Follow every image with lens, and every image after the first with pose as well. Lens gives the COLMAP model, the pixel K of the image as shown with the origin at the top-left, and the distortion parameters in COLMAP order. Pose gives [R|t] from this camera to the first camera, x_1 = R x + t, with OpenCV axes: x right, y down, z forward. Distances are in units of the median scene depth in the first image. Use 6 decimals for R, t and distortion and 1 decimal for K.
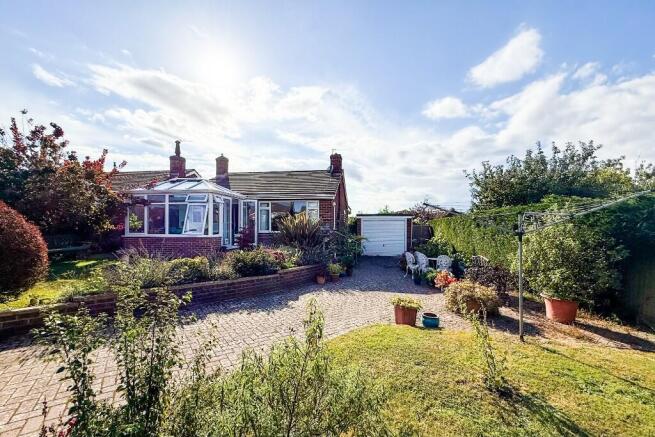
lens RADIAL K [[262.3, 0, 326.0], [0, 262.3, 226.4], [0, 0, 1]] dist [-0.000399, -0.000011]
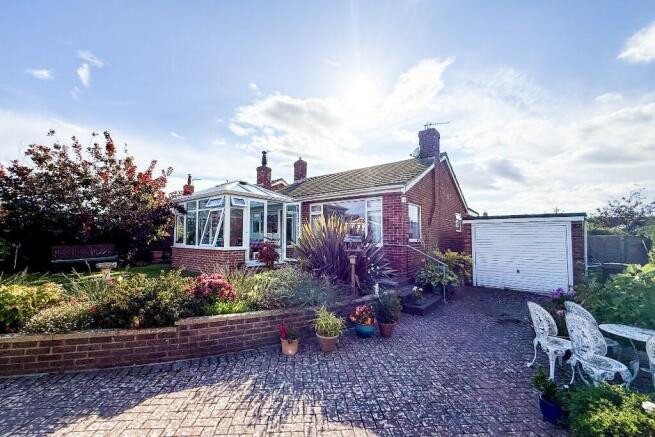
lens RADIAL K [[269.3, 0, 327.2], [0, 269.3, 216.5], [0, 0, 1]] dist [0.000120, -0.000012]
pose [[0.870201, -0.039733, -0.491092, 0.125822], [-0.003425, 0.996231, -0.086671, 0.004799], [0.492684, 0.077103, 0.866786, 0.256021]]
